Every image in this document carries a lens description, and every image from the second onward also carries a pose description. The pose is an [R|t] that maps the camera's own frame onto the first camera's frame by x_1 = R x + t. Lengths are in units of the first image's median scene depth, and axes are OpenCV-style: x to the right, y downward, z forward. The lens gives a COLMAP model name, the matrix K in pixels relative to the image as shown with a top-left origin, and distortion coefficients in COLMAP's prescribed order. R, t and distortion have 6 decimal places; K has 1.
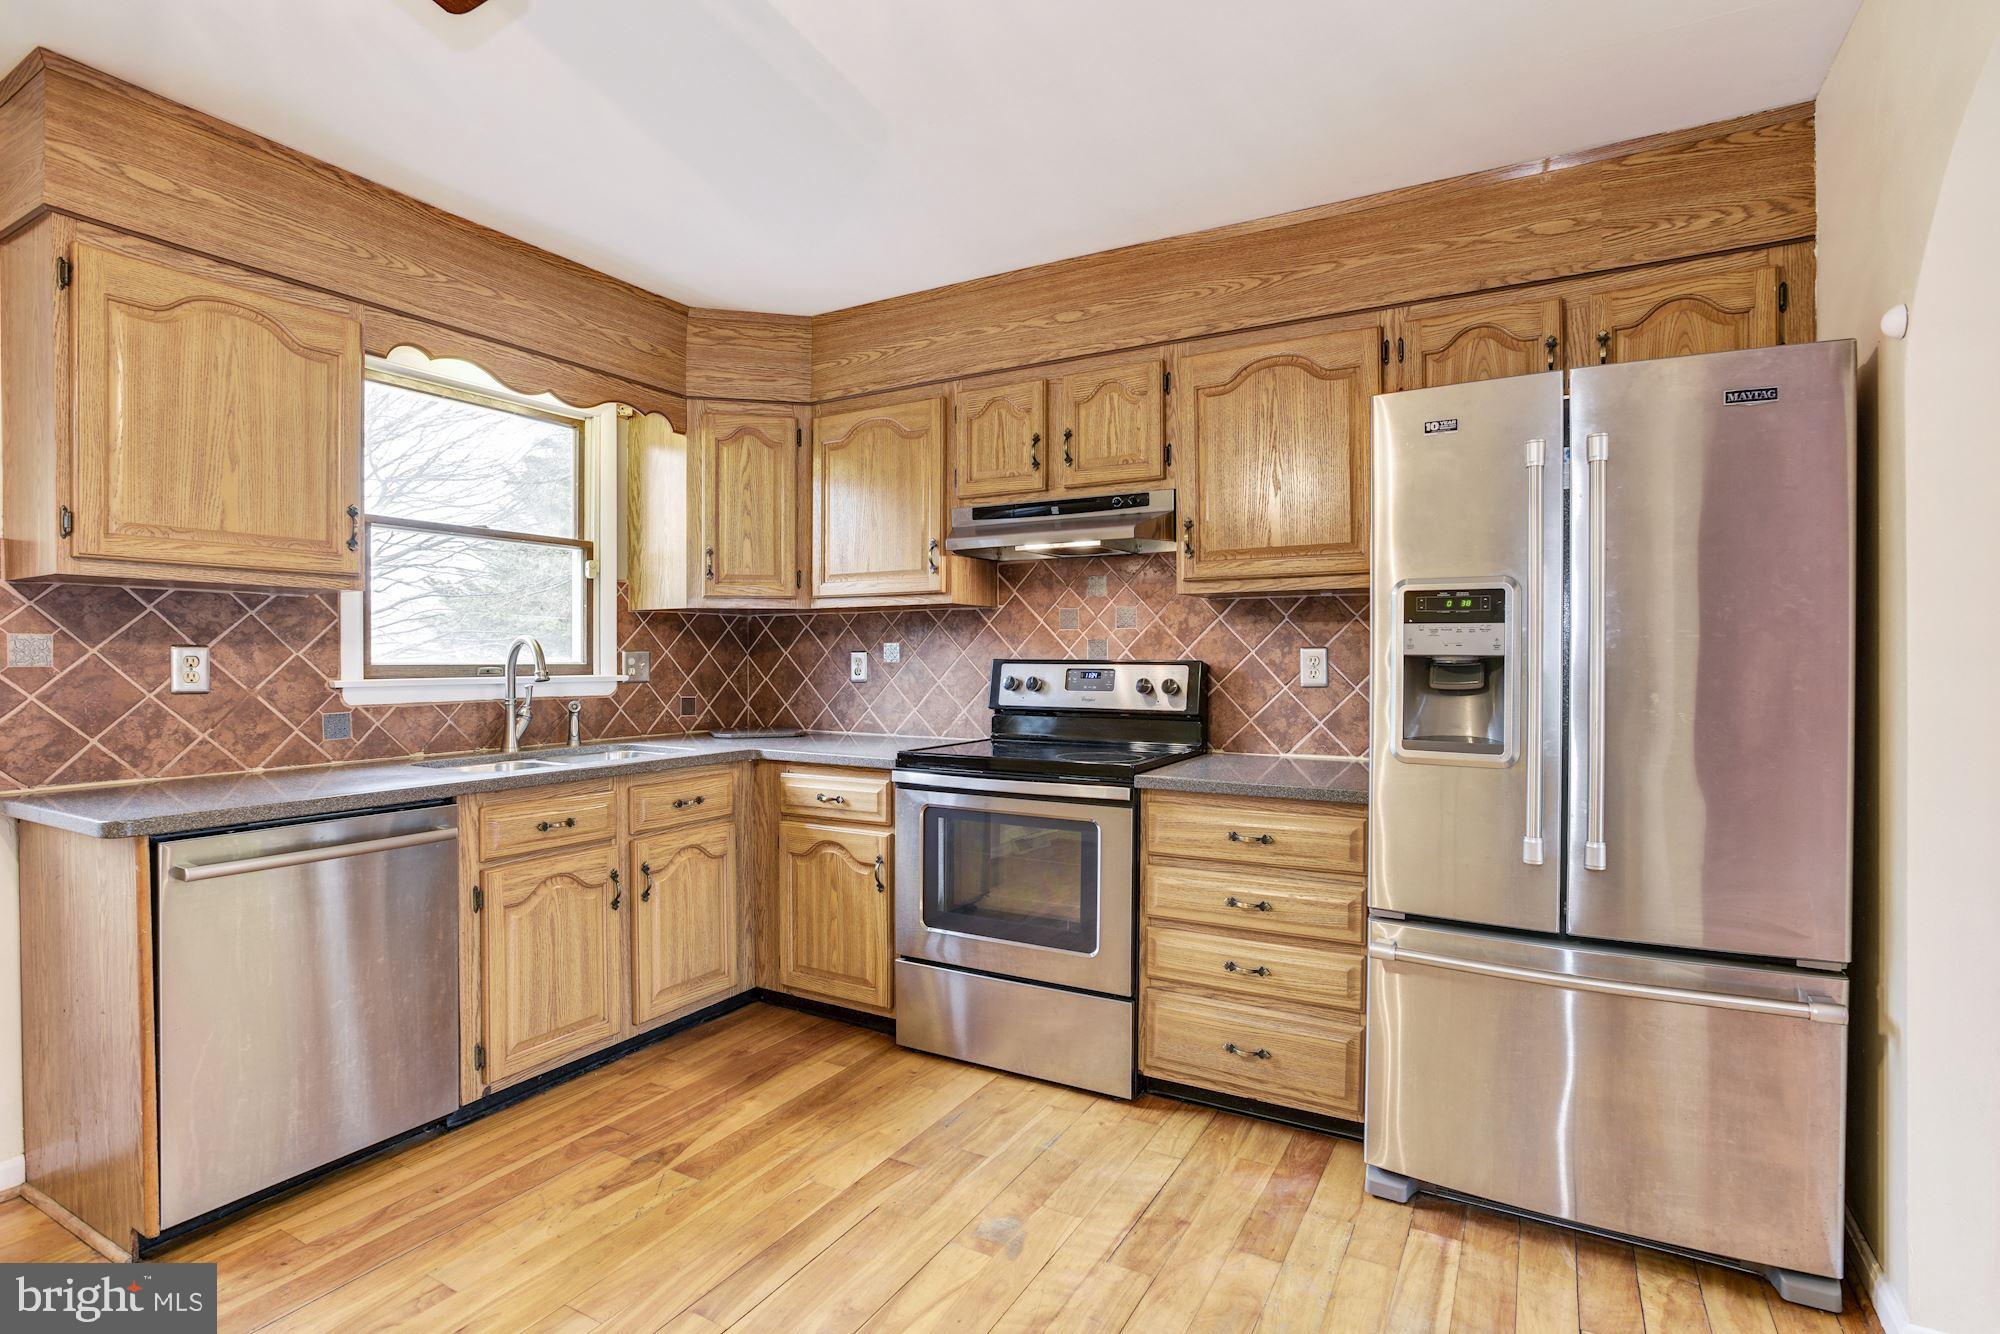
lens RADIAL K [[977.8, 0, 1018.6], [0, 977.8, 667.7], [0, 0, 1]] dist [-0.069820, 0.030056]
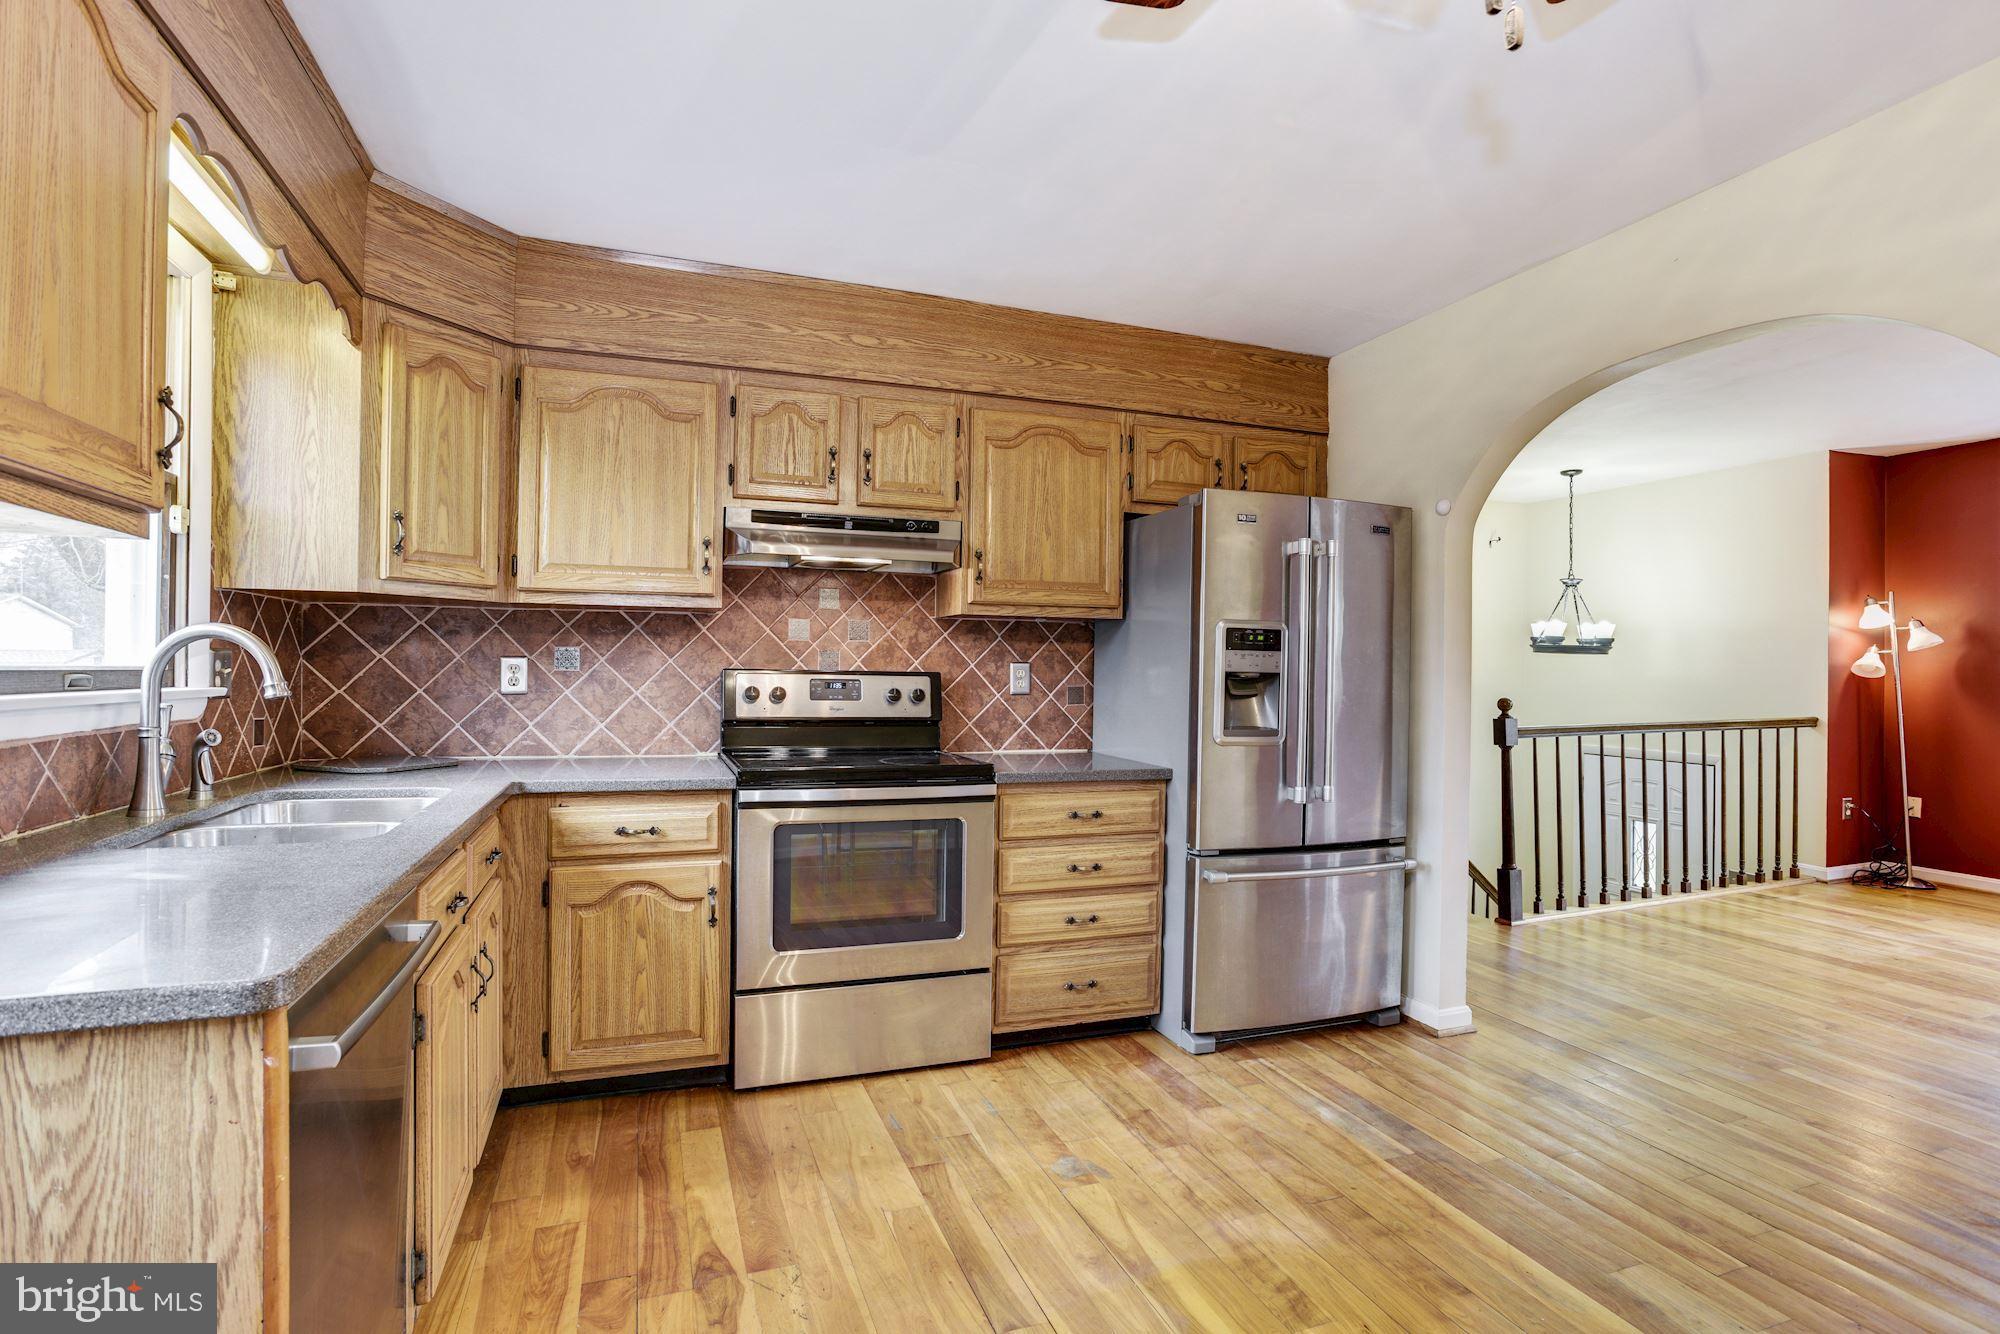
lens RADIAL K [[984.0, 0, 1011.0], [0, 984.0, 674.8], [0, 0, 1]] dist [-0.086055, 0.049140]
pose [[0.637310, 0.005817, 0.770585, -0.667731], [-0.005349, 0.999981, -0.003125, -0.001432], [-0.770589, -0.002130, 0.637329, 0.219302]]
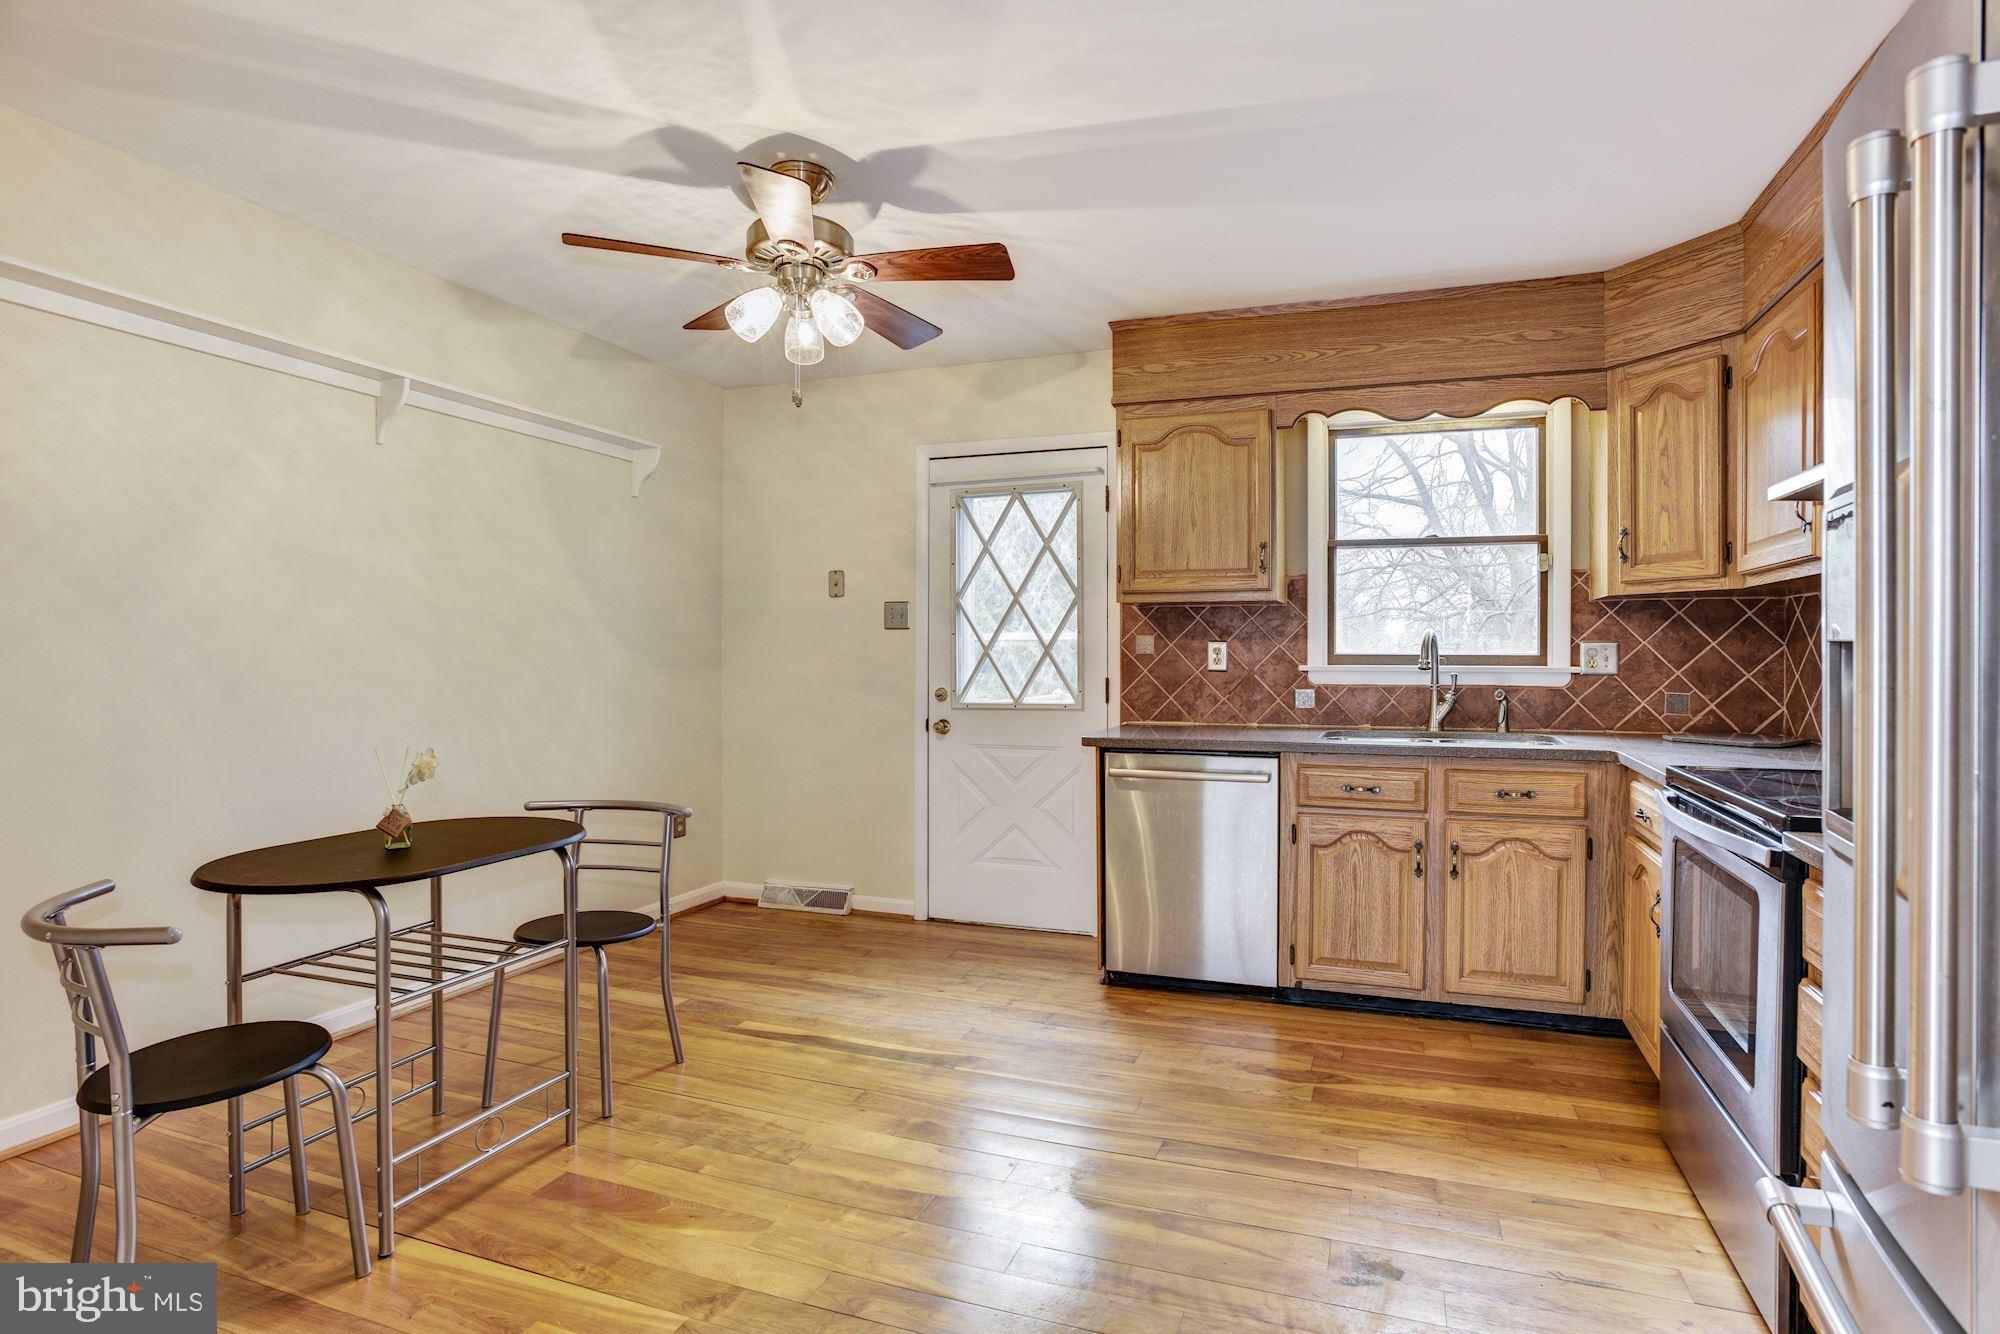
lens RADIAL K [[977.8, 0, 1018.6], [0, 977.8, 667.7], [0, 0, 1]] dist [-0.069820, 0.030056]
pose [[0.145671, 0.017816, -0.989173, 0.563836], [-0.010573, 0.999809, 0.016450, -0.001792], [0.989277, 0.008062, 0.145831, 0.357207]]
